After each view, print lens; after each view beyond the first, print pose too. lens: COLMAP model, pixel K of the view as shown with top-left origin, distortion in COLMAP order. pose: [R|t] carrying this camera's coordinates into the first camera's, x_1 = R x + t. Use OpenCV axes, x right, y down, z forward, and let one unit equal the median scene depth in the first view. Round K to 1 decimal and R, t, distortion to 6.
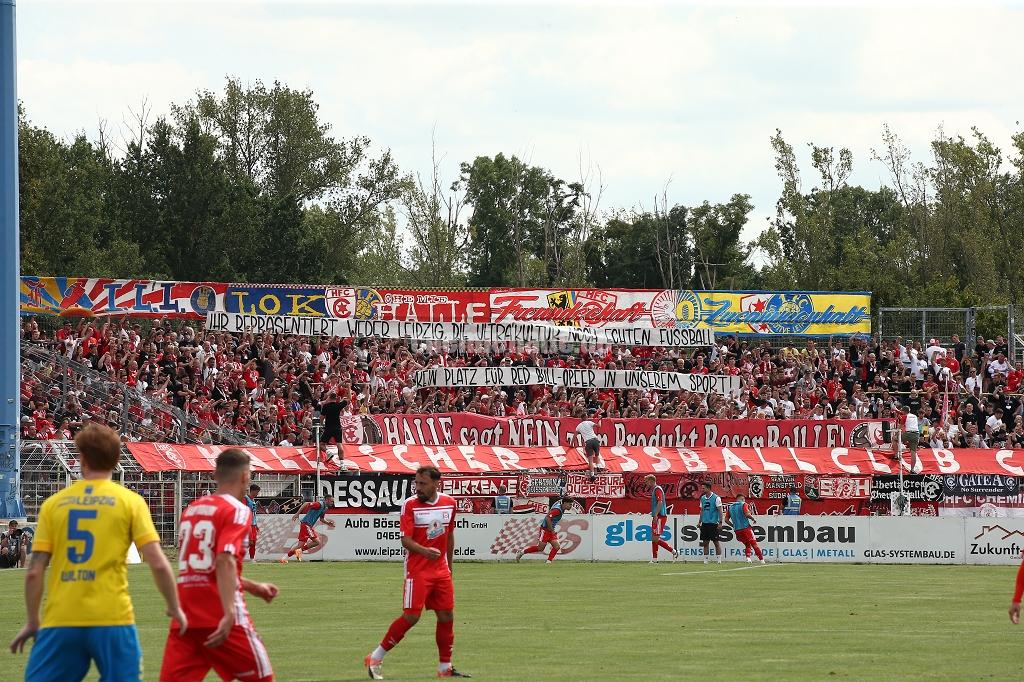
lens RADIAL K [[5719.3, 0, 508.5], [0, 5719.3, 349.4], [0, 0, 1]] dist [1.750143, 0.000000]
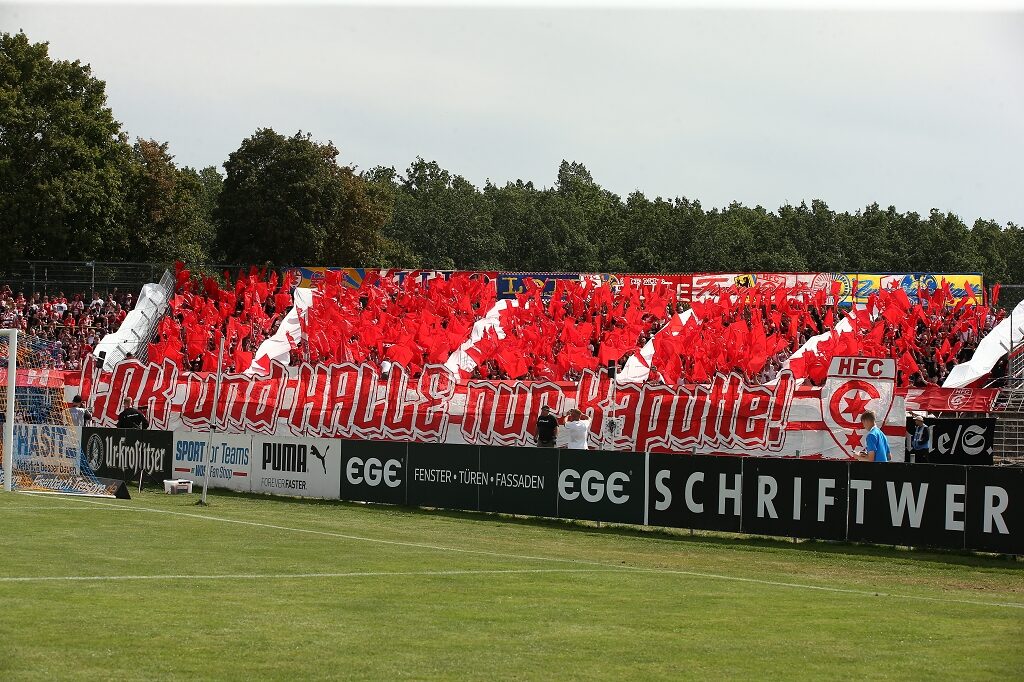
lens RADIAL K [[2449.9, 0, 520.3], [0, 2449.9, 357.4], [0, 0, 1]] dist [-0.087708, 0.000000]
pose [[0.708327, 0.002042, -0.705881, 0.382770], [-0.010986, 0.999907, -0.008132, 0.014789], [0.705799, 0.013515, 0.708284, 0.558640]]
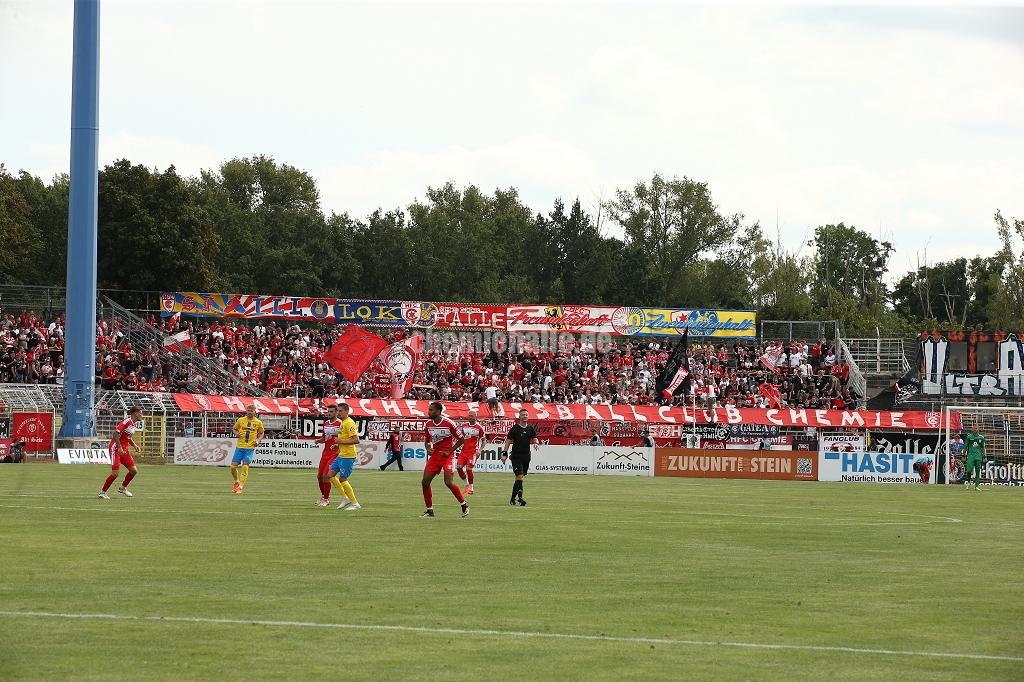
lens RADIAL K [[3736.0, 0, 546.7], [0, 3736.0, 330.9], [0, 0, 1]] dist [0.308002, 0.000000]
pose [[0.986698, 0.015734, -0.161800, 0.177833], [-0.016569, 0.999855, -0.003816, 0.000590], [0.161716, 0.006446, 0.986816, -0.030836]]
